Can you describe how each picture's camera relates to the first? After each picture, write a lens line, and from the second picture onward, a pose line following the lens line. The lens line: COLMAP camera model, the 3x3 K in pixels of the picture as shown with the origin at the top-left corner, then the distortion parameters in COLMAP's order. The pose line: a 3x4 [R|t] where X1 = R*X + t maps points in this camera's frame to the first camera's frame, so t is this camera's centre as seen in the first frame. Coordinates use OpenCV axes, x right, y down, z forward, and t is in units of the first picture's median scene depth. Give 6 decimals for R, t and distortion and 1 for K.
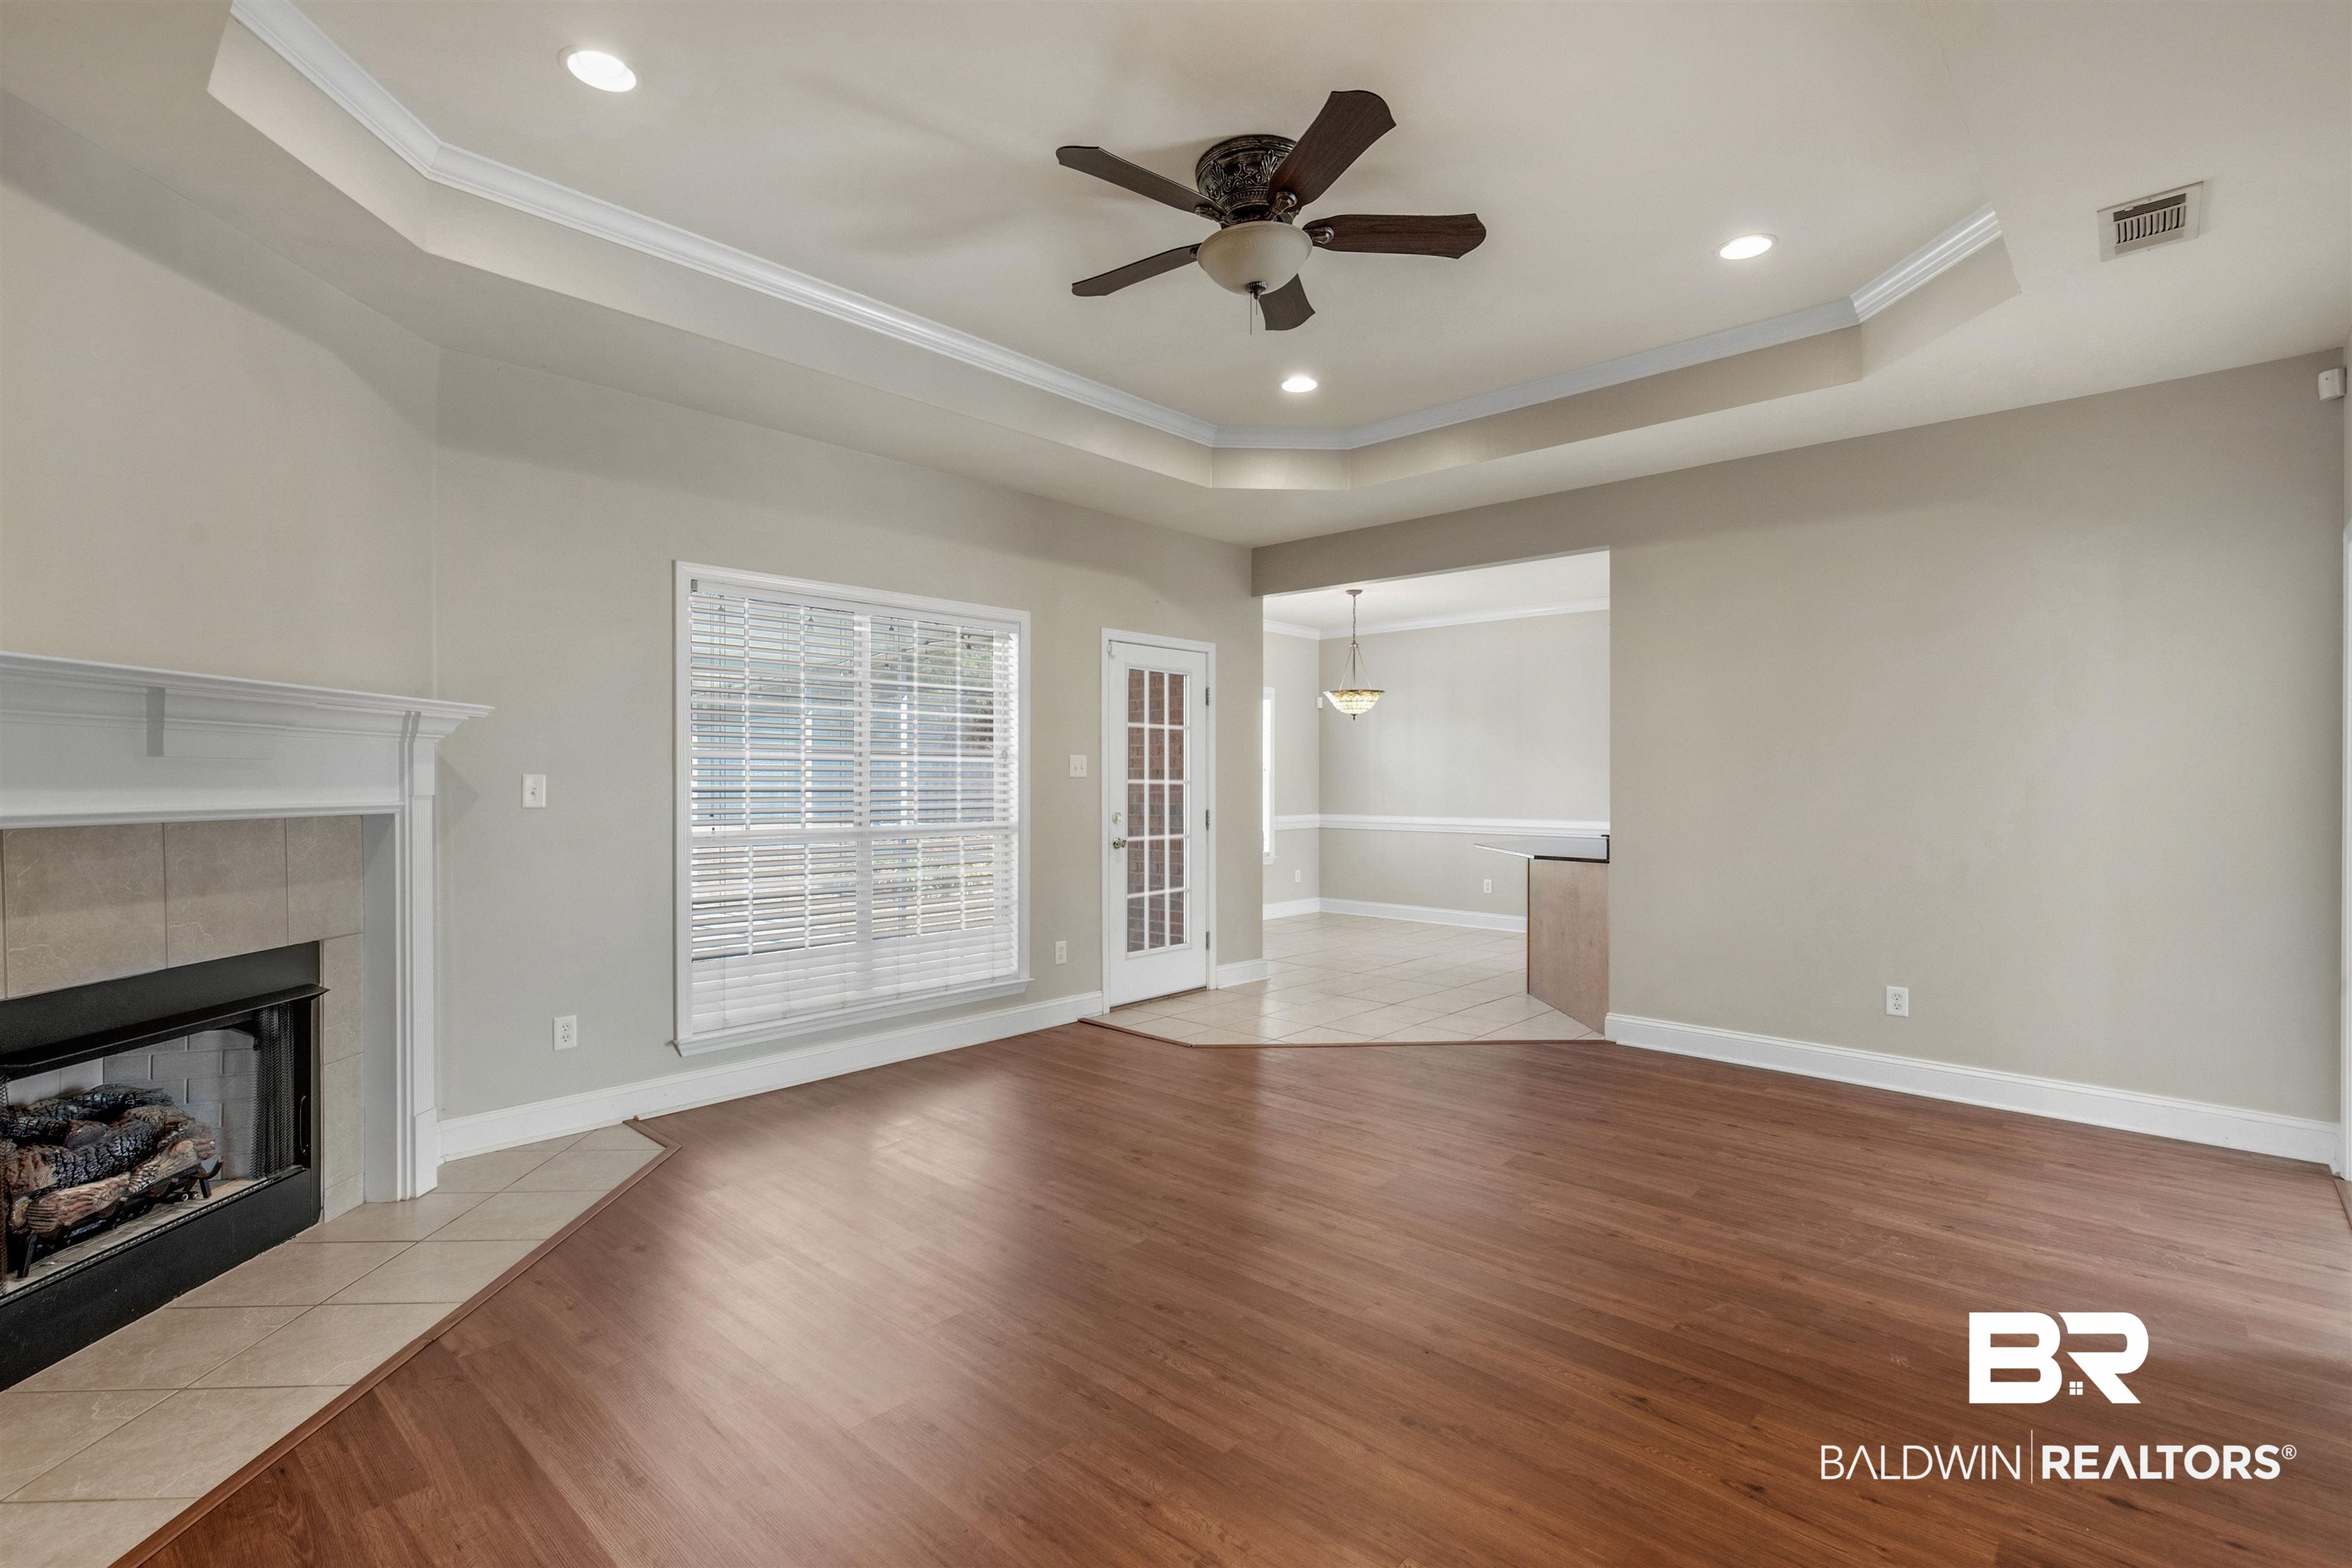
lens RADIAL K [[1097.4, 0, 1176.0], [0, 1097.4, 784.0], [0, 0, 1]] dist [0.000179, -0.000498]
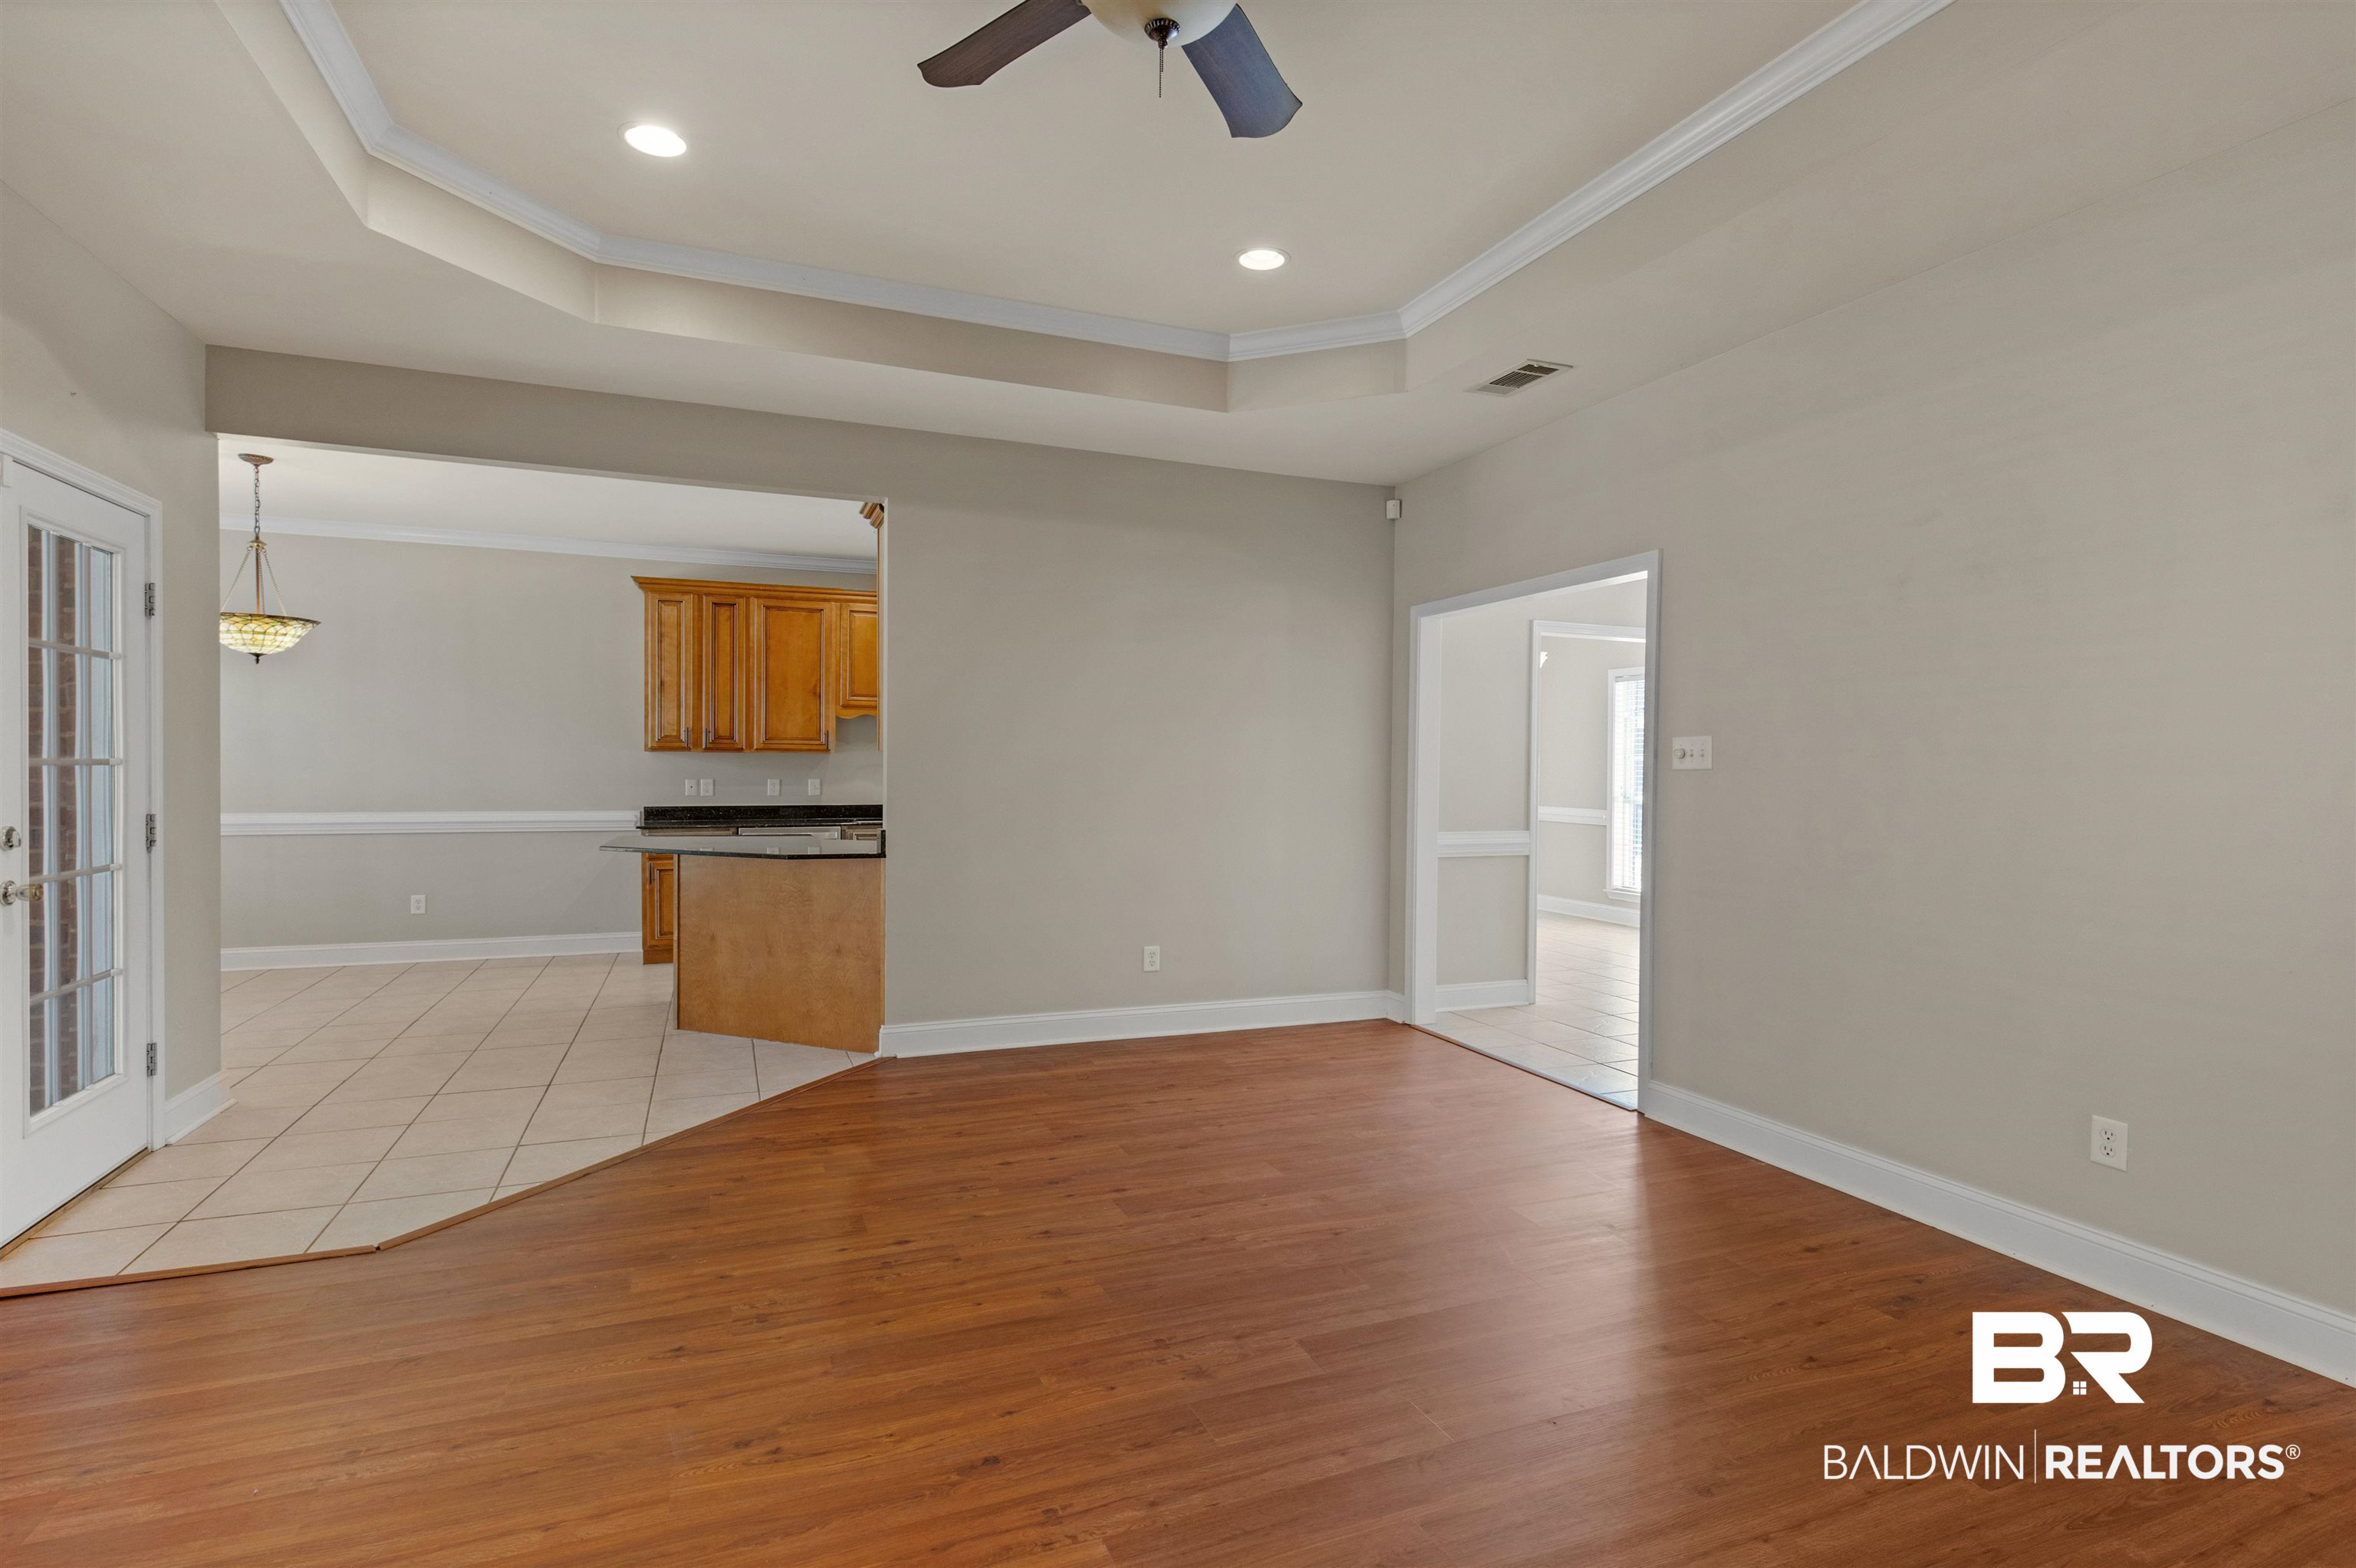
lens RADIAL K [[1107.5, 0, 1165.6], [0, 1107.5, 784.2], [0, 0, 1]] dist [0.004748, 0.000253]
pose [[0.419619, -0.012007, 0.907621, -0.373116], [-0.004536, 0.999872, 0.015324, -0.002472], [-0.907689, -0.010547, 0.419511, 0.486110]]
